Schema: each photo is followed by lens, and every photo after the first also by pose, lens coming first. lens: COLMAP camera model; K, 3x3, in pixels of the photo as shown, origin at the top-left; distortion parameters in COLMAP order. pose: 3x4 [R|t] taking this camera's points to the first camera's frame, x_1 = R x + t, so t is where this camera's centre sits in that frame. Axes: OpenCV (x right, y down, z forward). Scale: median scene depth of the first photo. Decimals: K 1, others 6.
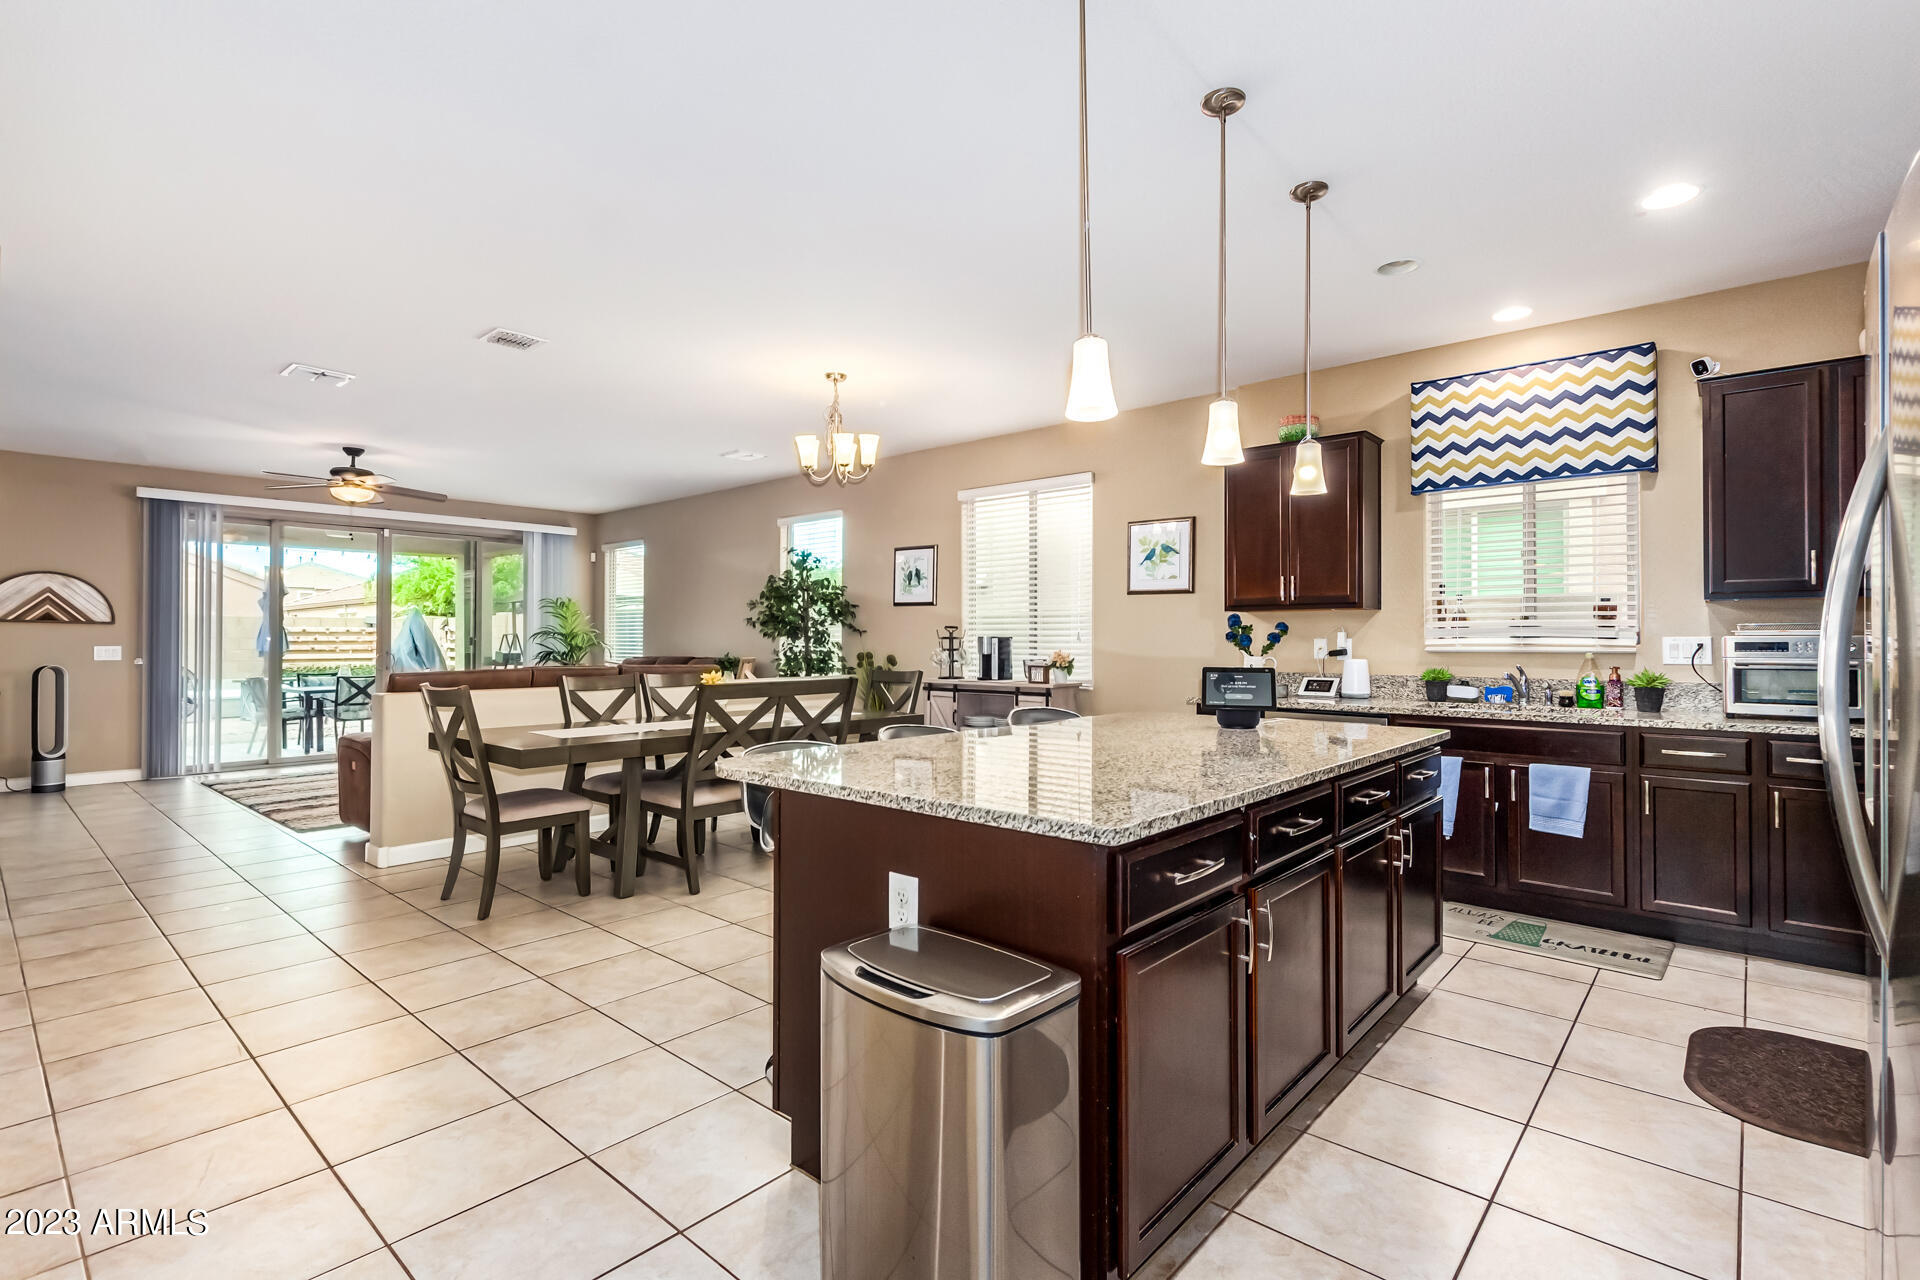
lens RADIAL K [[889.8, 0, 963.8], [0, 889.8, 629.1], [0, 0, 1]] dist [0.009726, -0.004392]
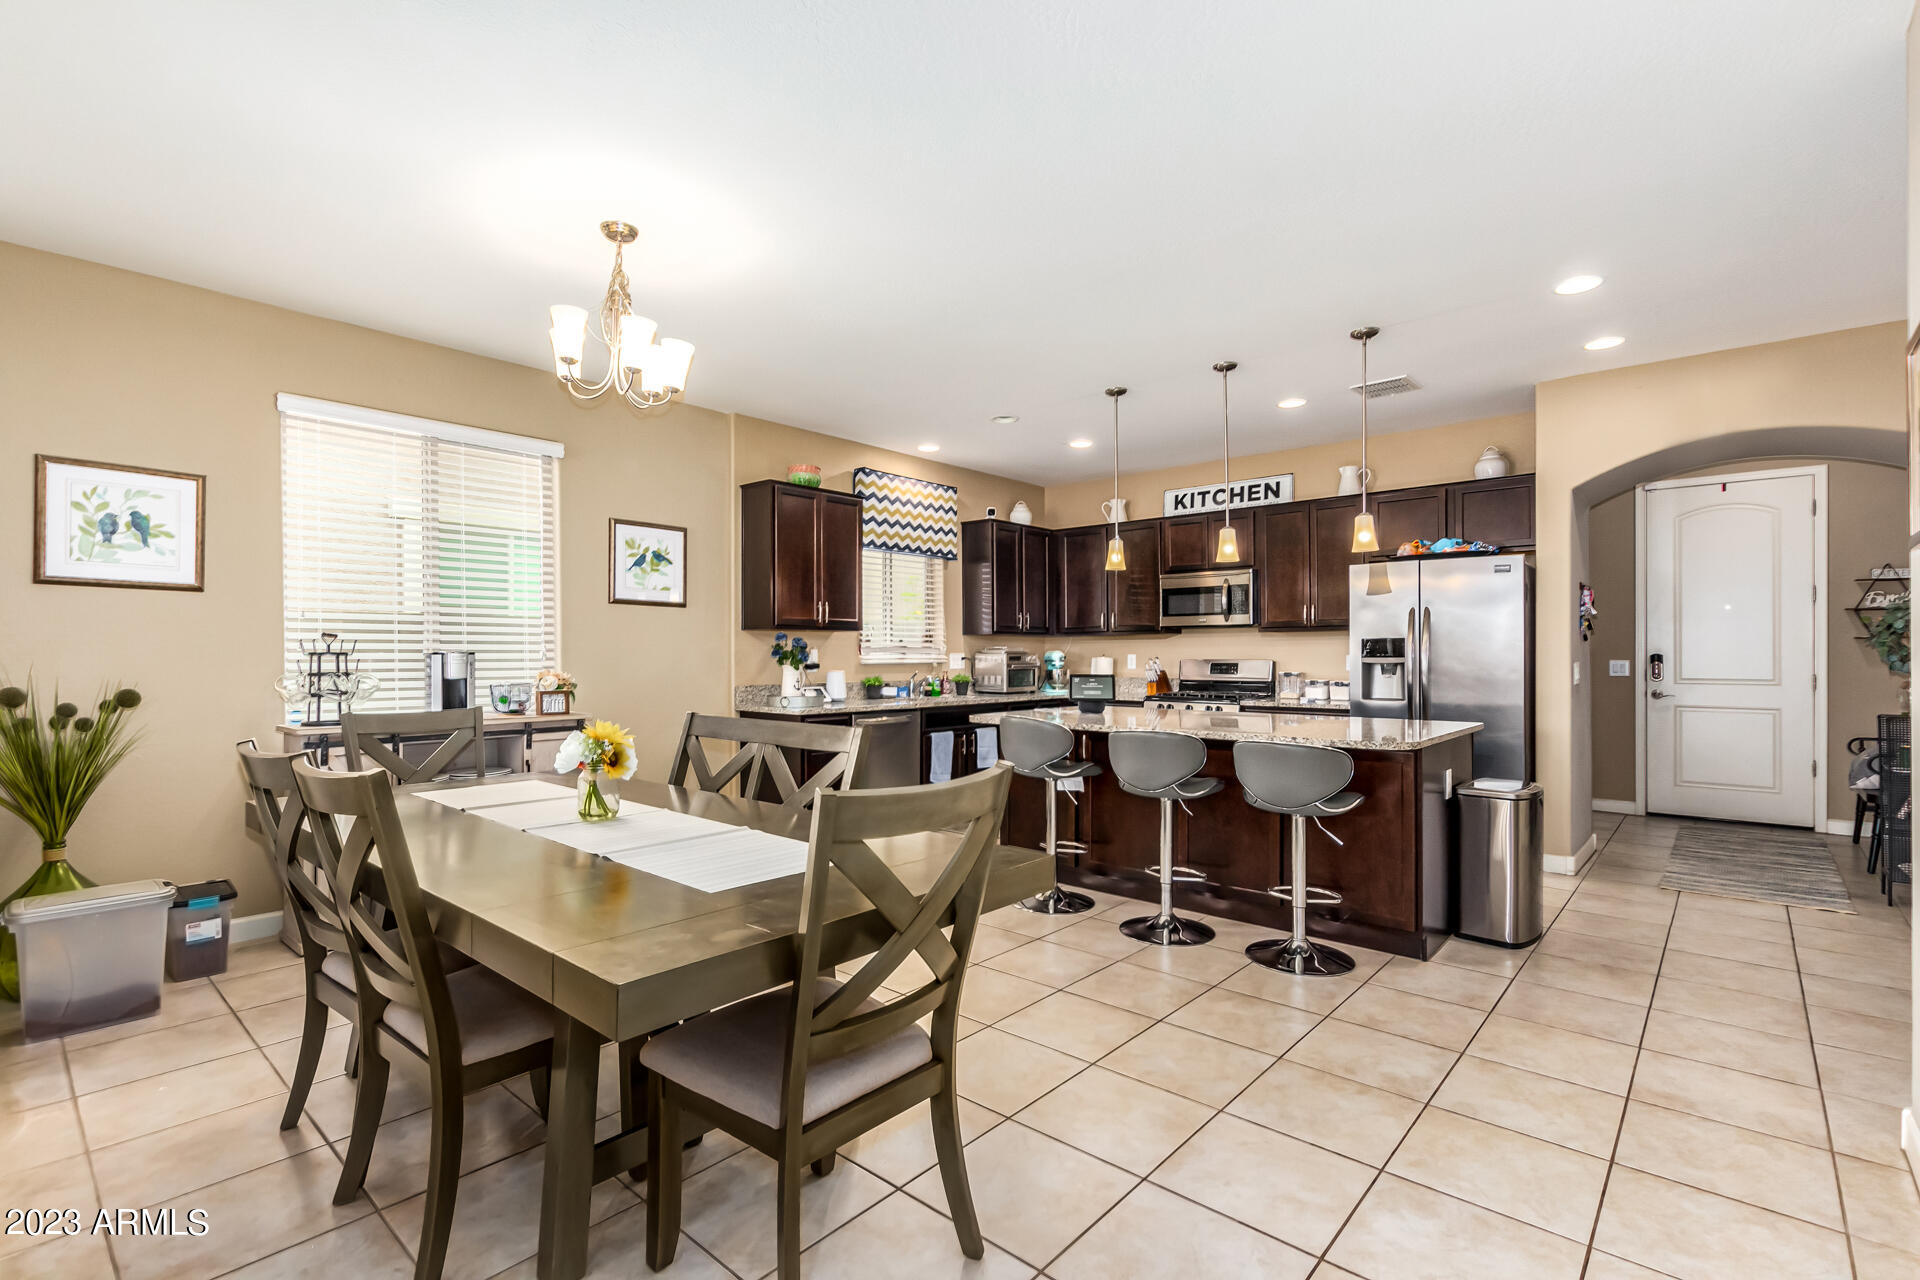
lens RADIAL K [[889.8, 0, 966.8], [0, 889.8, 633.1], [0, 0, 1]] dist [0.009726, -0.004392]
pose [[-0.013295, 0.025466, 0.999587, -0.606177], [-0.008341, 0.999638, -0.025578, 0.007977], [-0.999877, -0.008678, -0.013078, 0.607415]]
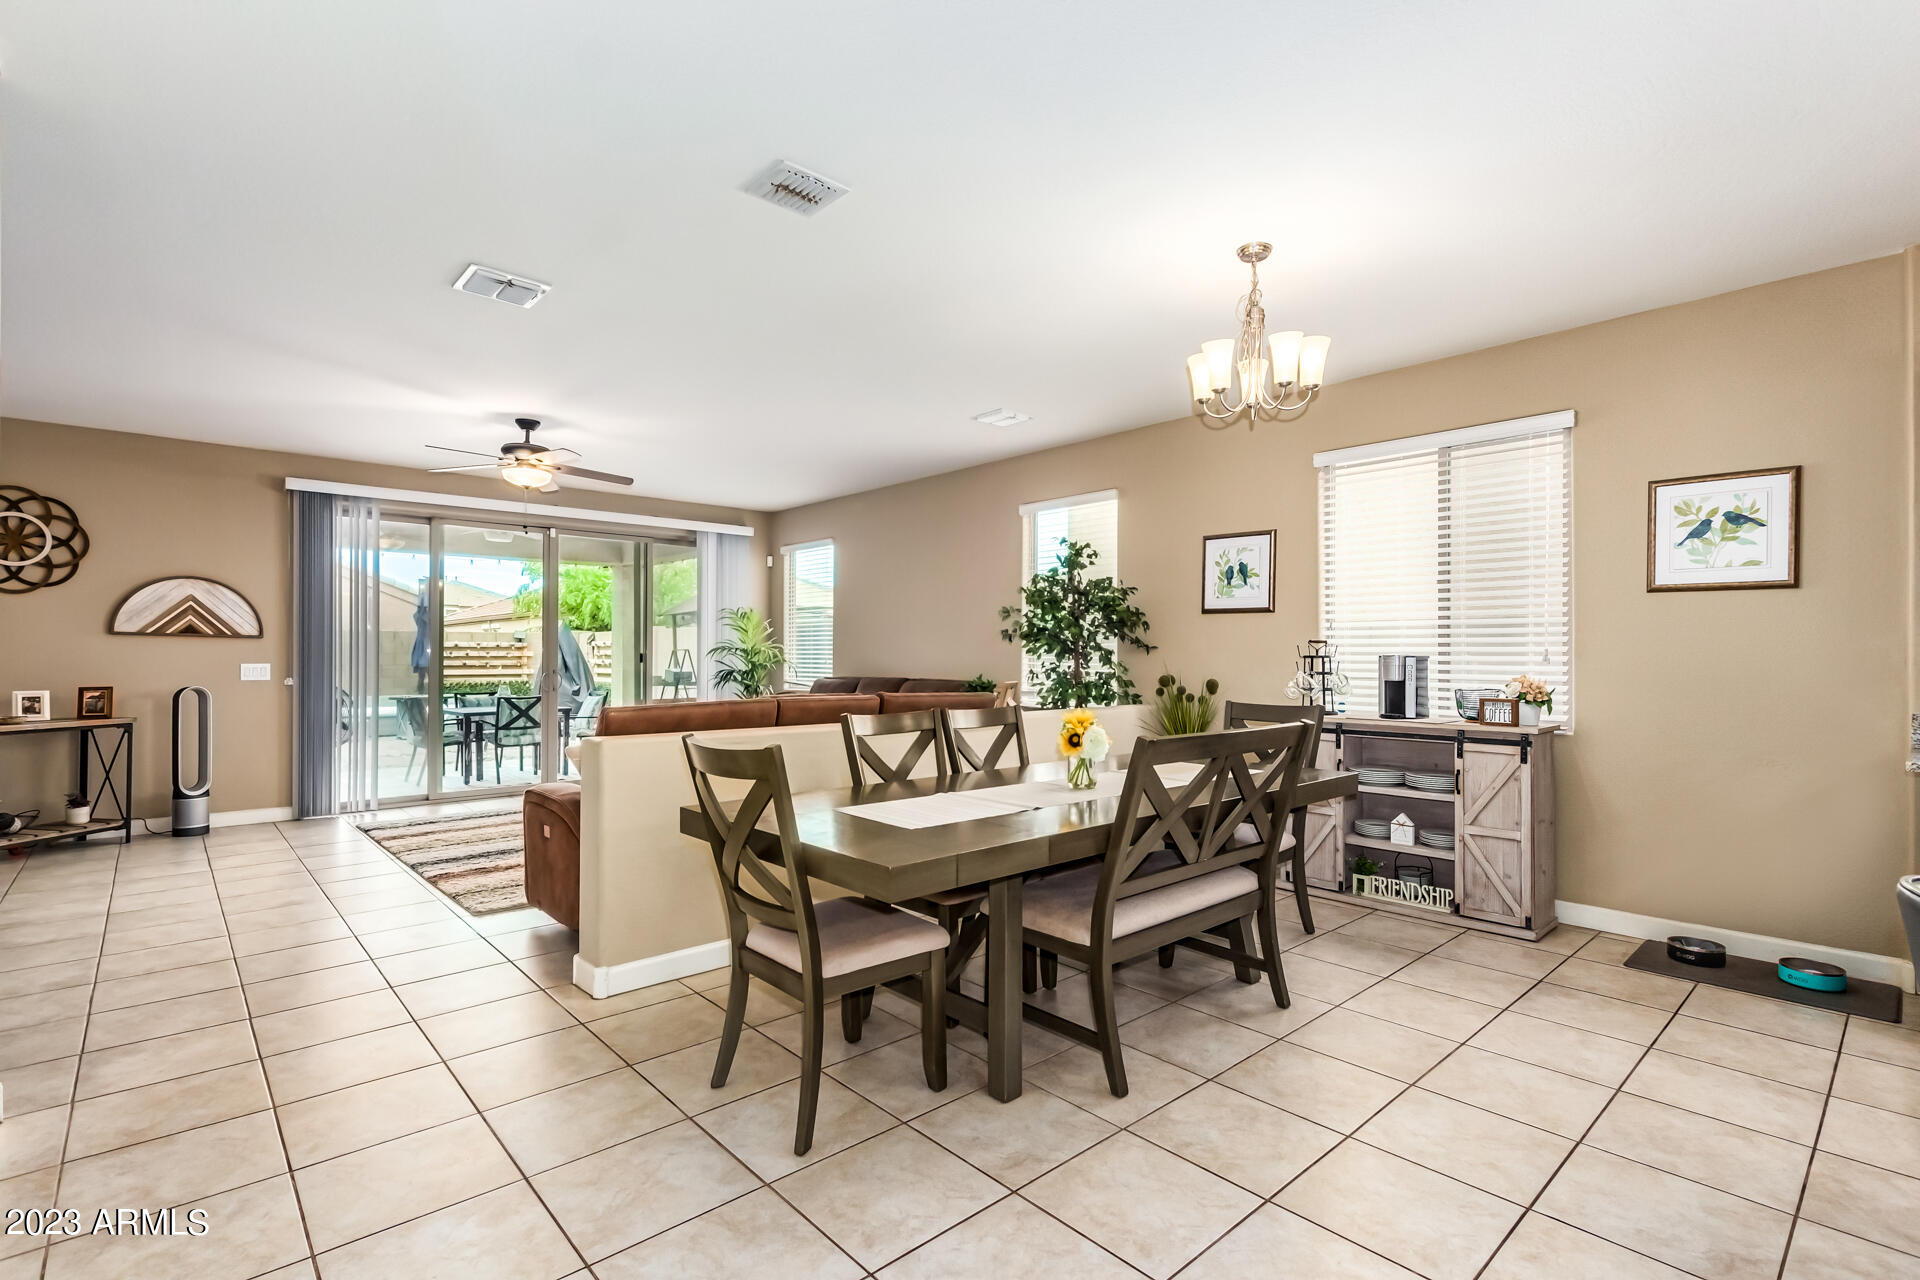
lens RADIAL K [[889.8, 0, 965.6], [0, 889.8, 649.7], [0, 0, 1]] dist [0.009726, -0.004392]
pose [[0.993931, 0.001472, -0.109997, -0.220051], [-0.000843, 0.999983, 0.005763, 0.000261], [0.110003, -0.005636, 0.993915, 0.263696]]
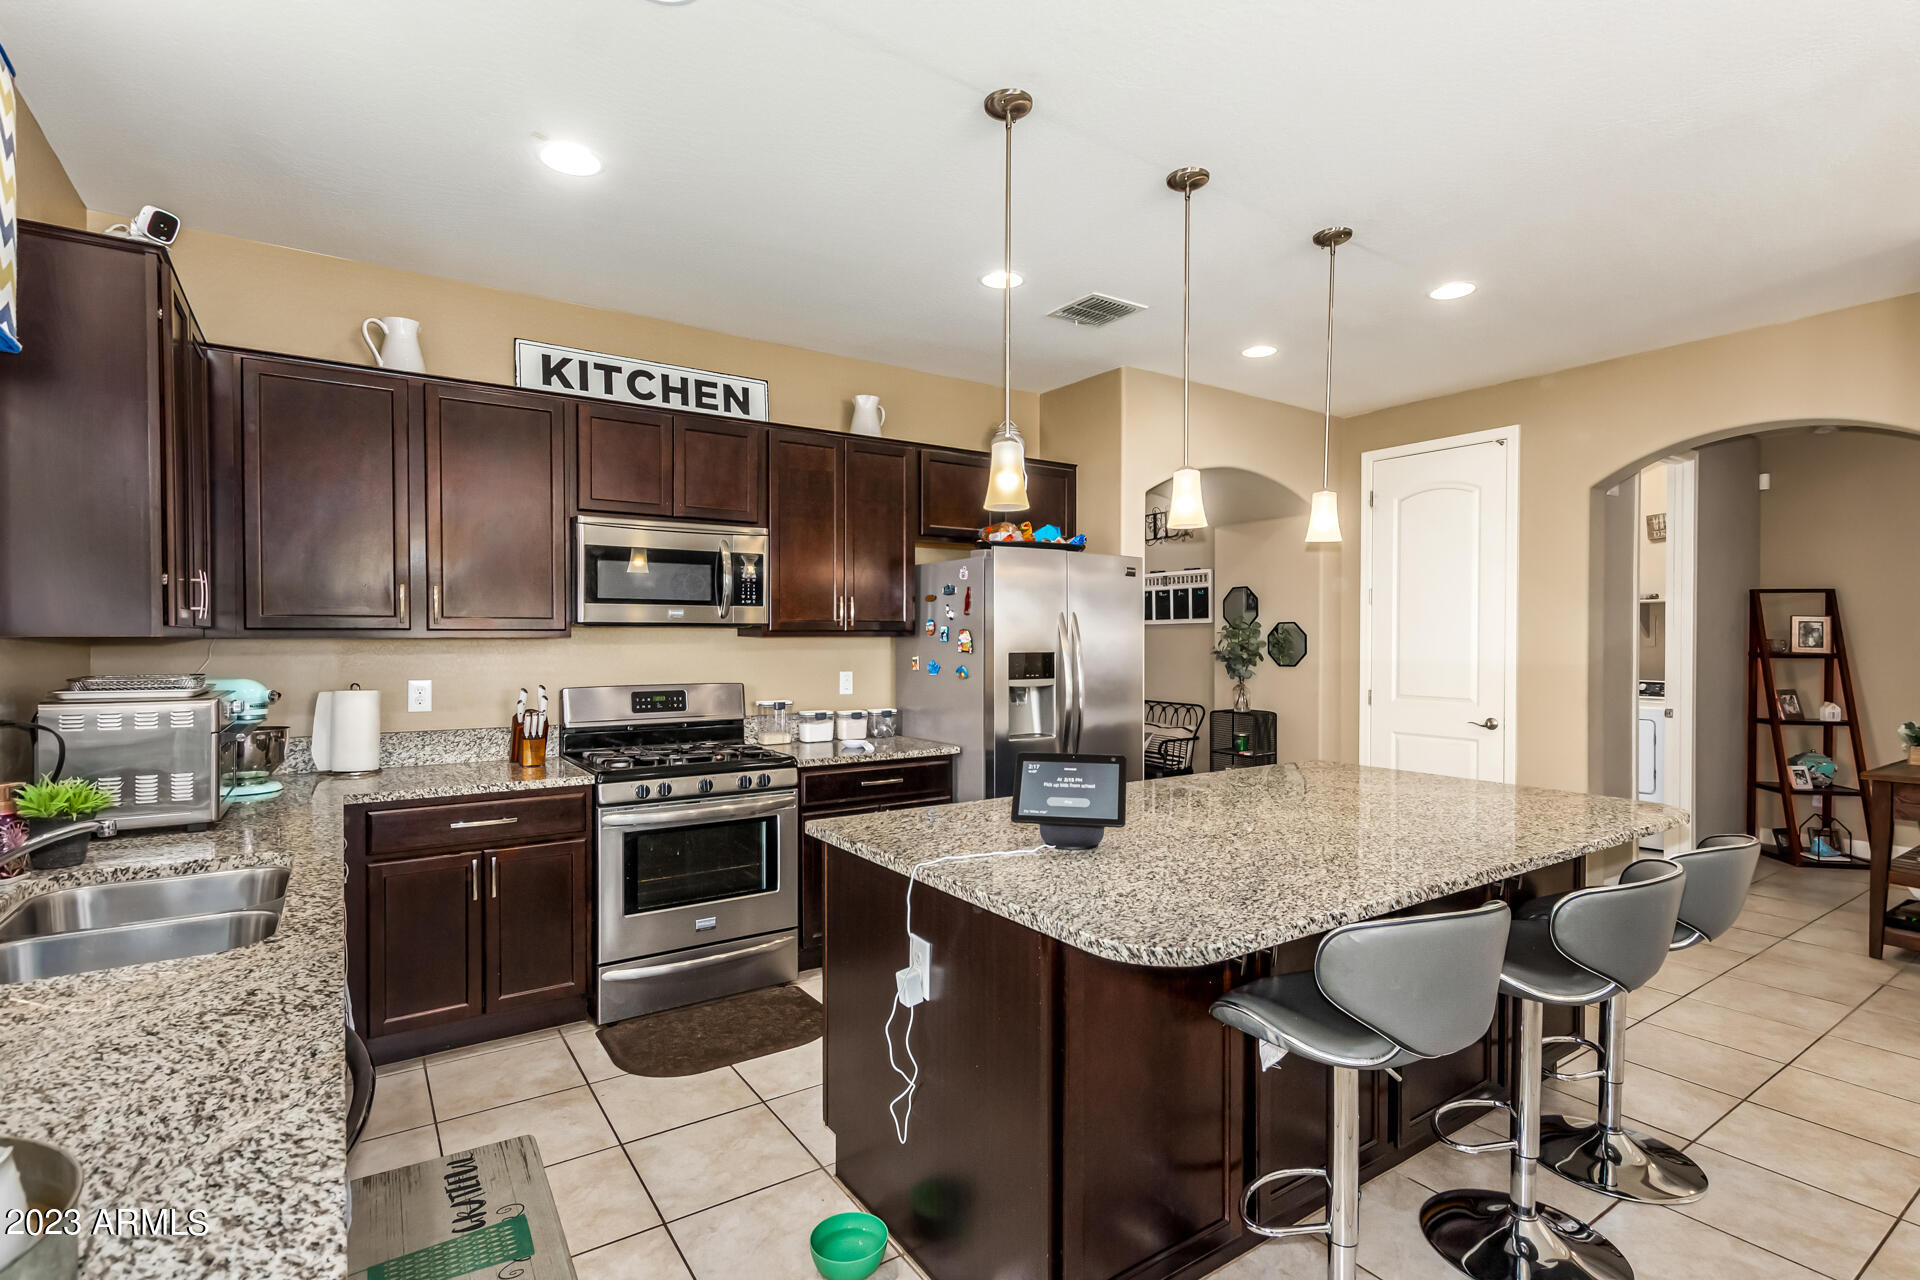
lens RADIAL K [[889.8, 0, 959.1], [0, 889.8, 639.6], [0, 0, 1]] dist [0.009726, -0.004392]
pose [[-0.972912, -0.000589, 0.231176, 0.119217], [-0.001619, 0.999990, -0.004268, -0.017504], [-0.231171, -0.004526, -0.972903, 0.806145]]
